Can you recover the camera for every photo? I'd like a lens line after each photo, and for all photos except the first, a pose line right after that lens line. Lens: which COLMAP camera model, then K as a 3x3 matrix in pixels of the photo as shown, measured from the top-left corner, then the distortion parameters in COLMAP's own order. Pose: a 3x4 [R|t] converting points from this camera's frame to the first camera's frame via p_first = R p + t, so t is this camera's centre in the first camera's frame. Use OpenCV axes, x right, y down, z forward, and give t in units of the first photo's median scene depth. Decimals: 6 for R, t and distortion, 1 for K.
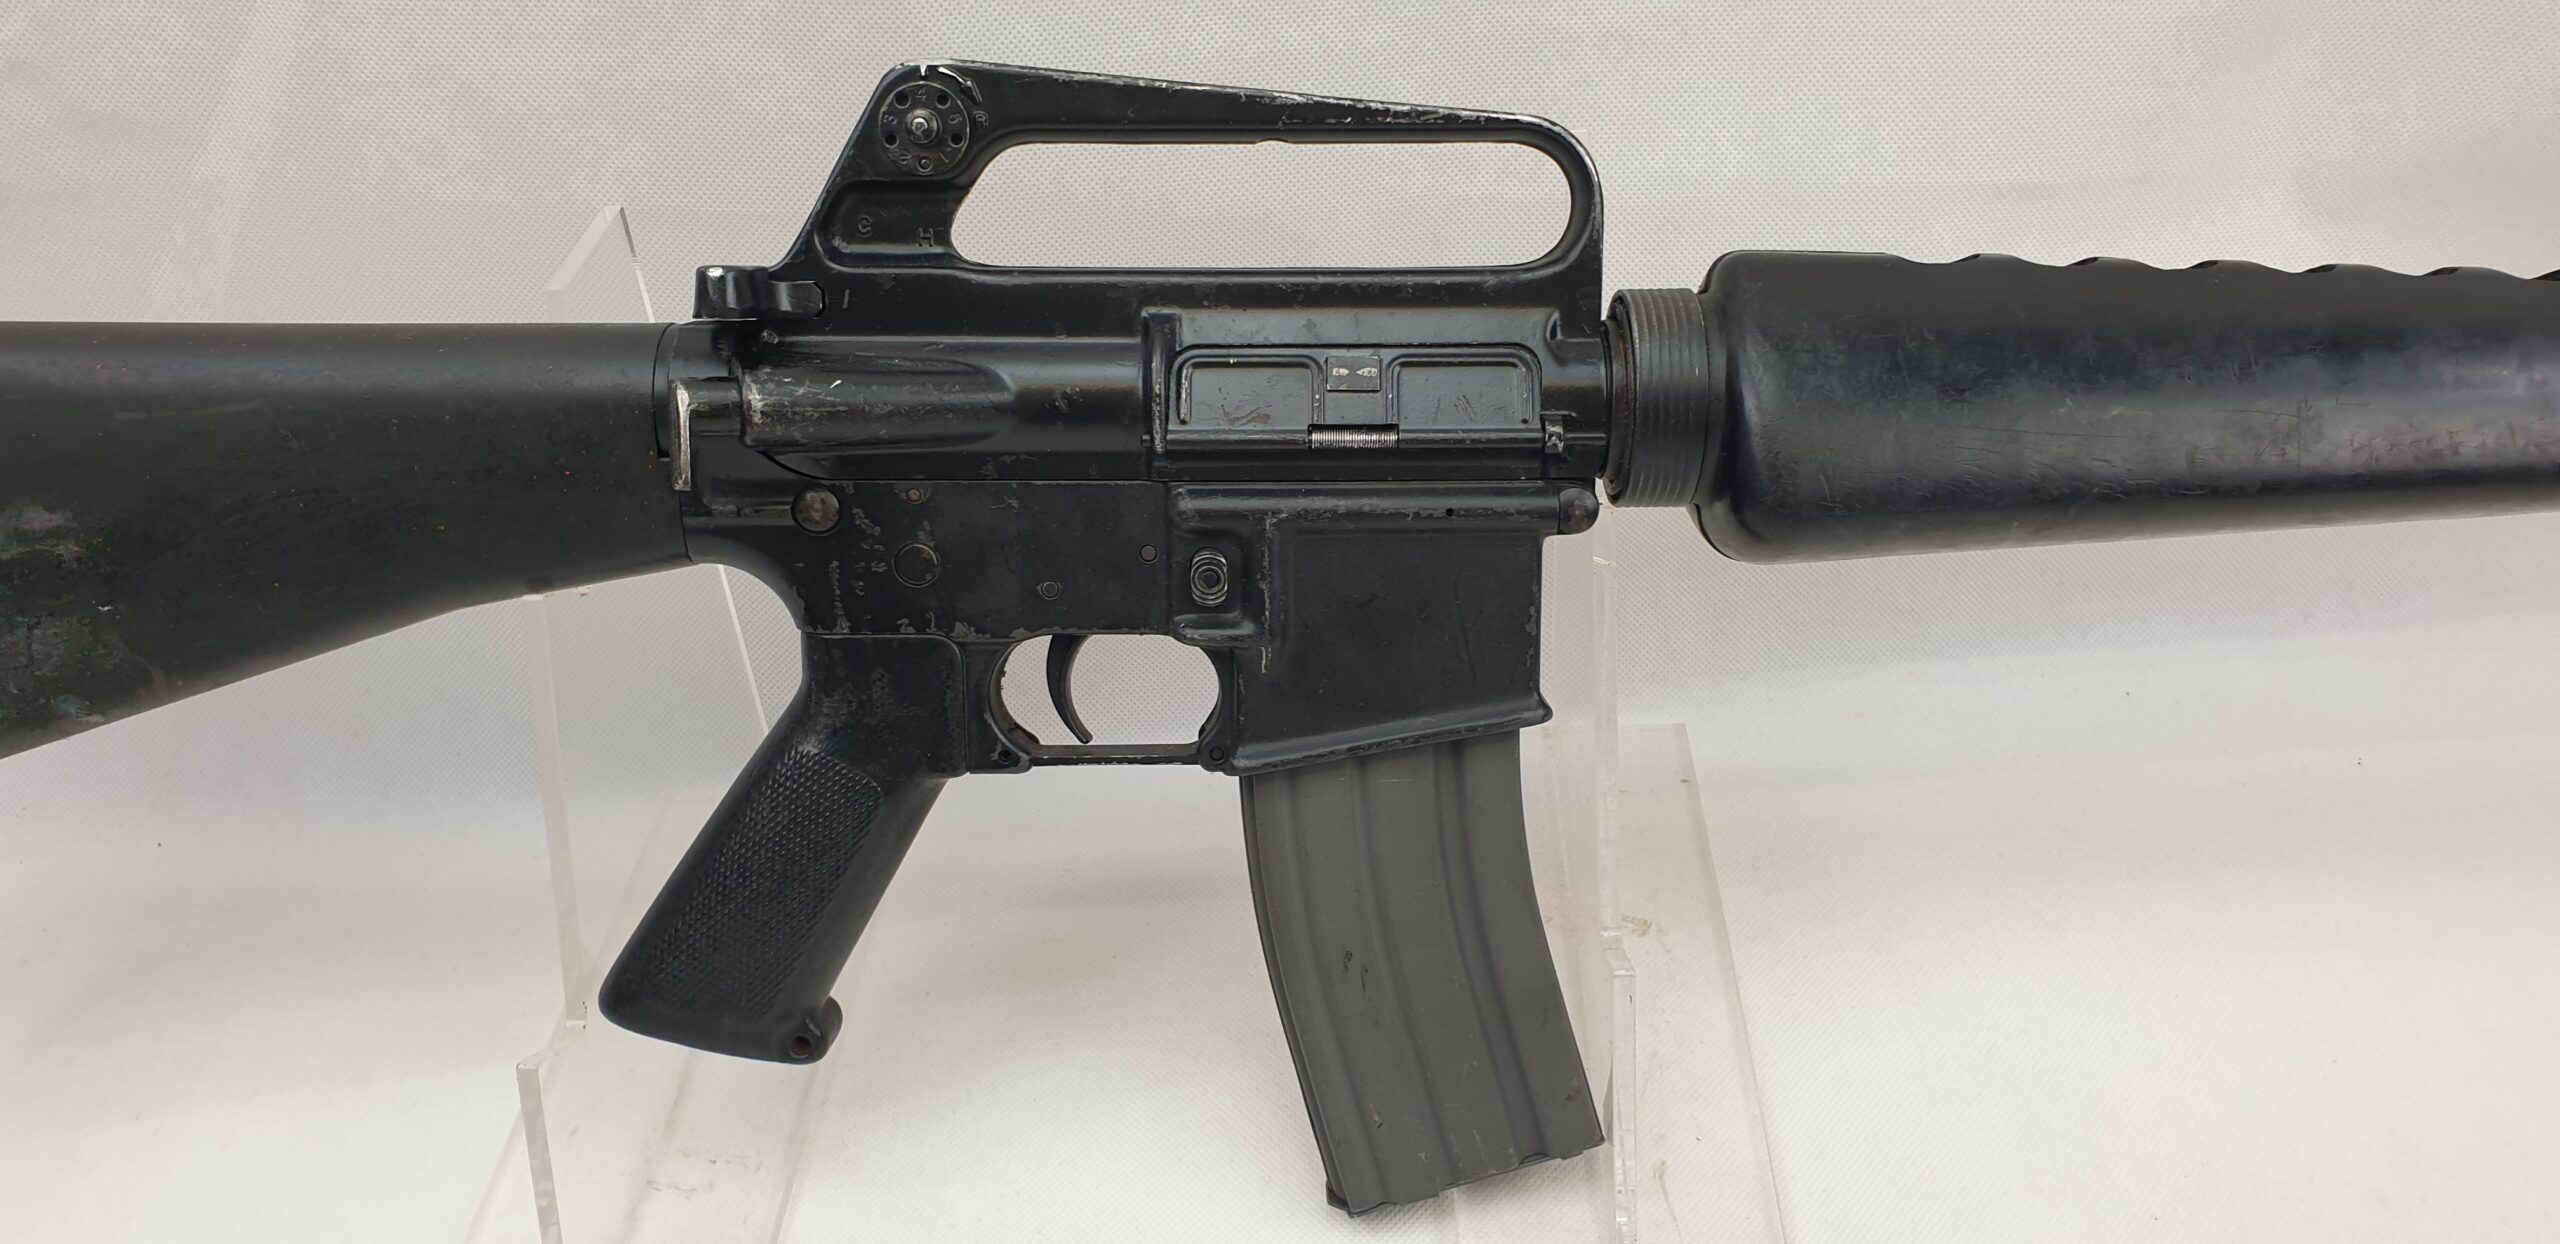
lens RADIAL K [[2078.2, 0, 1256.9], [0, 2078.2, 677.1], [0, 0, 1]] dist [0.029935, -0.038629]
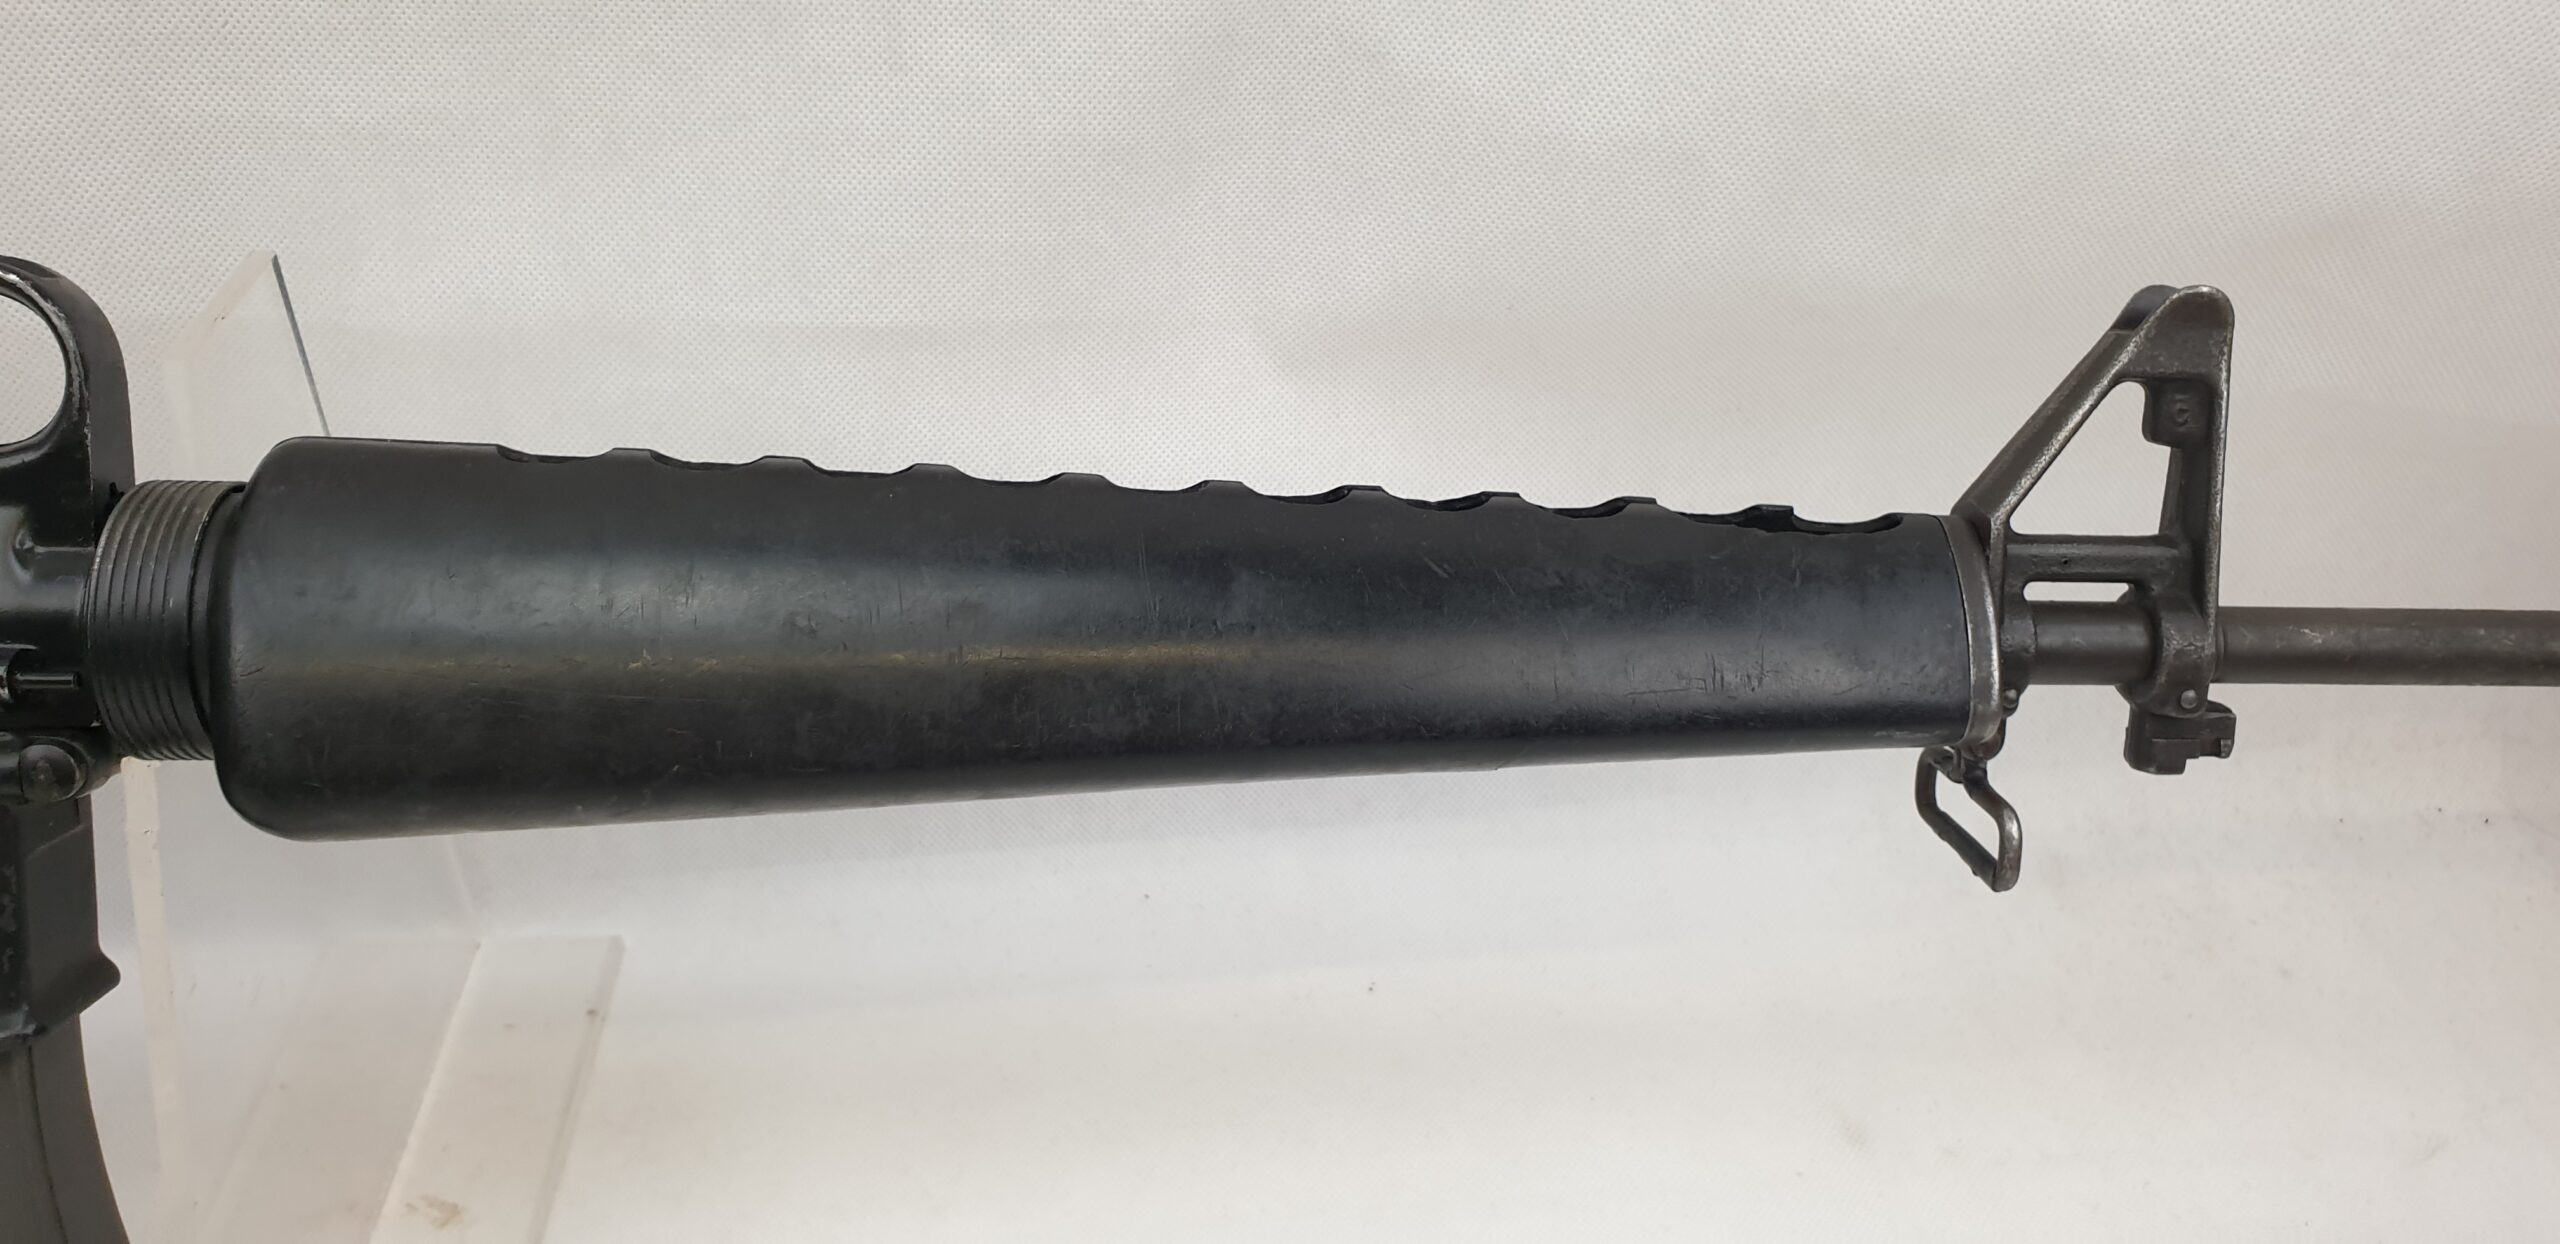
lens RADIAL K [[2078.2, 0, 1302.1], [0, 2078.2, 617.7], [0, 0, 1]] dist [0.029935, -0.038629]
pose [[0.991769, 0.015870, 0.127052, 0.418958], [-0.013725, 0.999748, -0.017740, -0.105803], [-0.127301, 0.015850, 0.991737, 0.150412]]
